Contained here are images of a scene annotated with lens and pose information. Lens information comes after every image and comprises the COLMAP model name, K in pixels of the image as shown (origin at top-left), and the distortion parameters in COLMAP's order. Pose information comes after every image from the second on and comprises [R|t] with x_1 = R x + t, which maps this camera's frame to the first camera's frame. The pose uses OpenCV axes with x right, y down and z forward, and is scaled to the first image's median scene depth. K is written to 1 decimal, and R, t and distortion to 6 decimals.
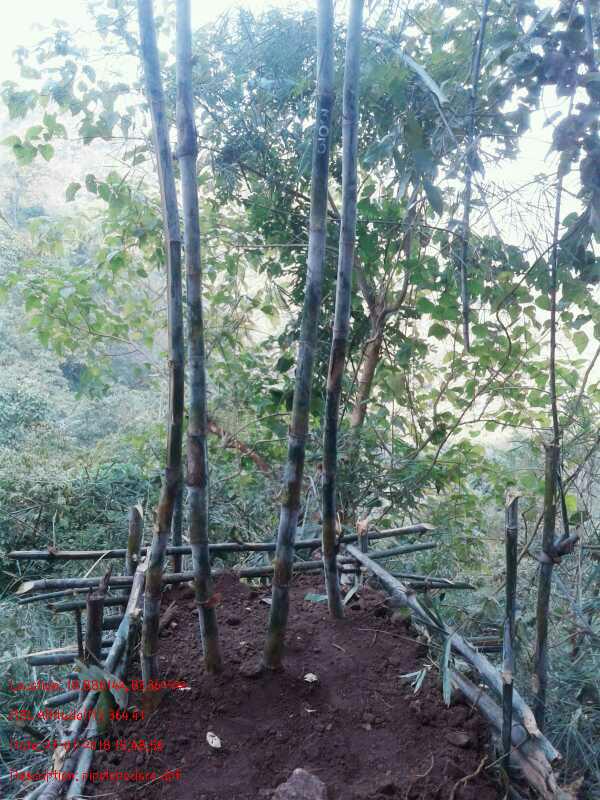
lens RADIAL K [[741.1, 0, 321.9], [0, 741.1, 401.7], [0, 0, 1]] dist [0.082998, -0.194835]
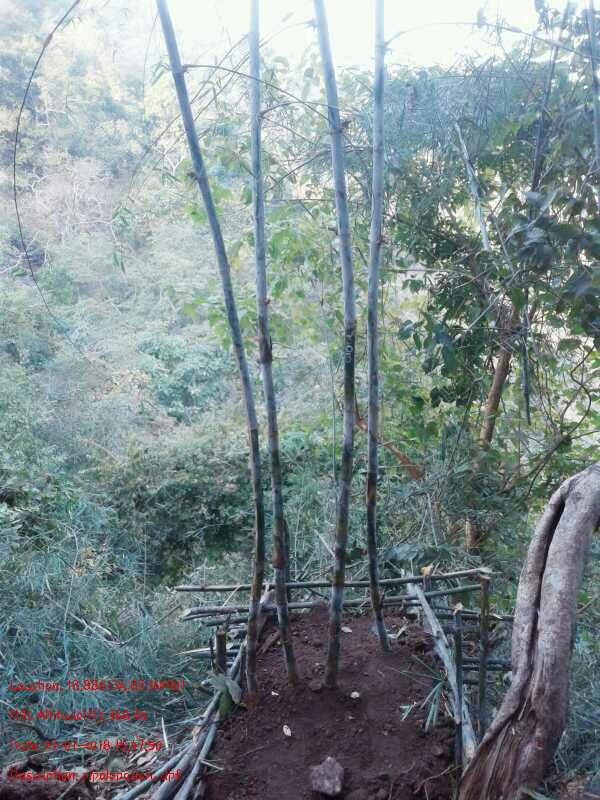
lens RADIAL K [[742.6, 0, 303.5], [0, 742.6, 400.2], [0, 0, 1]] dist [0.100523, -0.185043]
pose [[0.960722, 0.001405, -0.277511, 0.310294], [0.020728, 0.996830, 0.076807, -0.352672], [0.276739, -0.079542, 0.957647, -0.452505]]
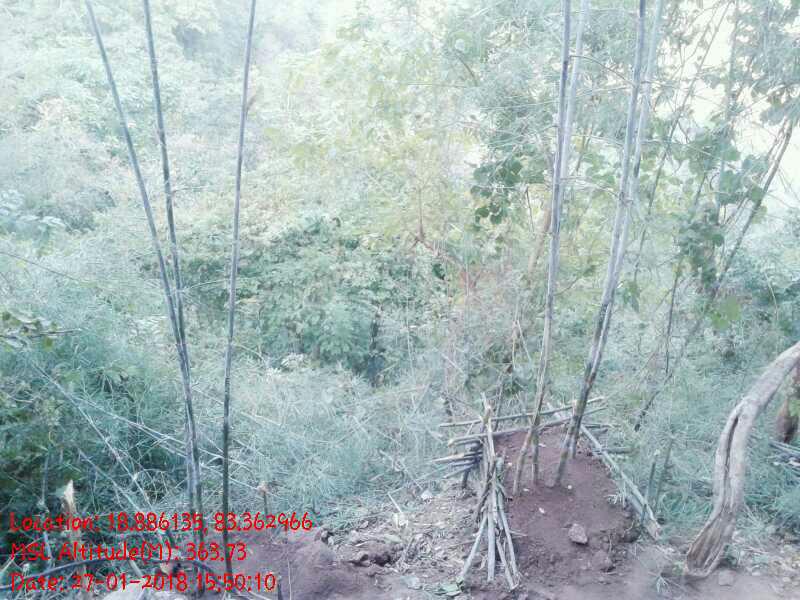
lens RADIAL K [[741.1, 0, 415.6], [0, 741.1, 298.4], [0, 0, 1]] dist [0.082998, -0.194835]
pose [[0.998598, 0.052489, 0.006783, -0.643183], [-0.052029, 0.950111, 0.307542, -1.115031], [0.009697, -0.307464, 0.951510, -1.415371]]
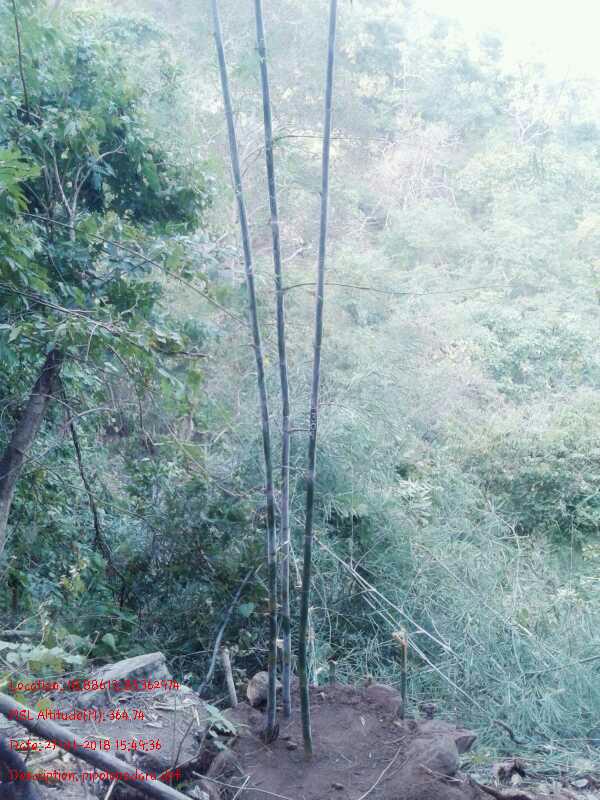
lens RADIAL K [[742.6, 0, 303.5], [0, 742.6, 400.2], [0, 0, 1]] dist [0.100523, -0.185043]
pose [[0.767972, 0.133468, -0.626422, -0.212134], [-0.064460, 0.989187, 0.131734, -0.488407], [0.637231, -0.060789, 0.768272, -0.720419]]
